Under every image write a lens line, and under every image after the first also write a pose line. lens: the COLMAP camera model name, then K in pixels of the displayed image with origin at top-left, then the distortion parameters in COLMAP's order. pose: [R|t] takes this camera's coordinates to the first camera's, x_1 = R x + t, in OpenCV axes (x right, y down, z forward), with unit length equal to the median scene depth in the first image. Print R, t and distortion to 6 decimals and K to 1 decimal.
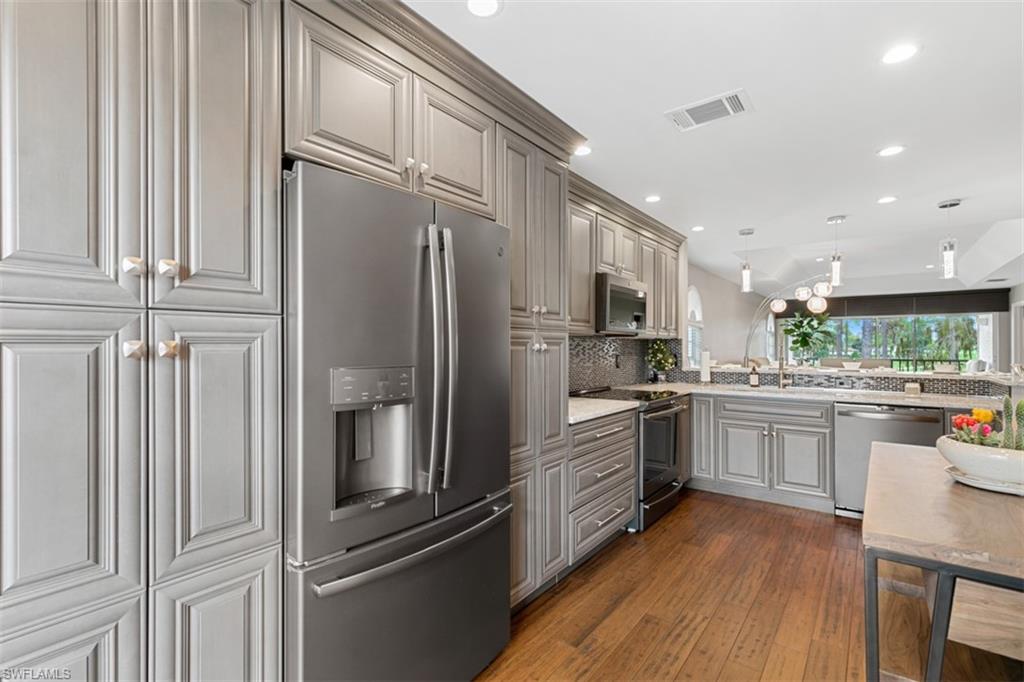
lens RADIAL K [[461.6, 0, 512.0], [0, 461.6, 346.4], [0, 0, 1]] dist [0.008983, -0.000158]
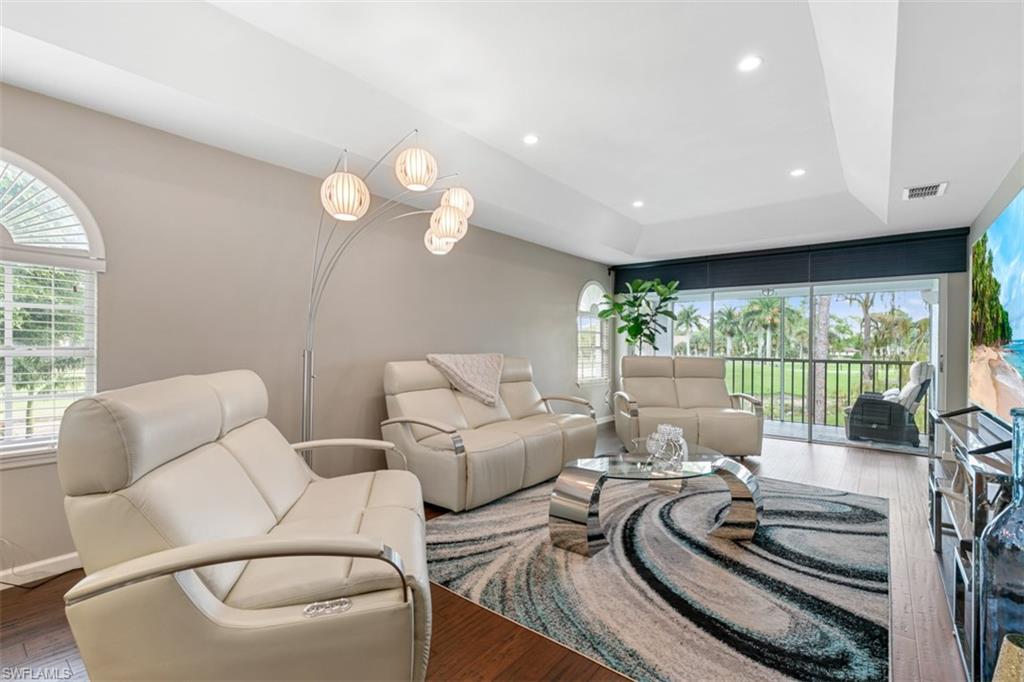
lens RADIAL K [[461.6, 0, 512.0], [0, 461.6, 346.4], [0, 0, 1]] dist [0.008983, -0.000158]
pose [[0.999902, 0.008223, -0.011353, 1.053735], [-0.008175, 0.999957, 0.004304, 0.023169], [0.011388, -0.004210, 0.999926, 0.872935]]
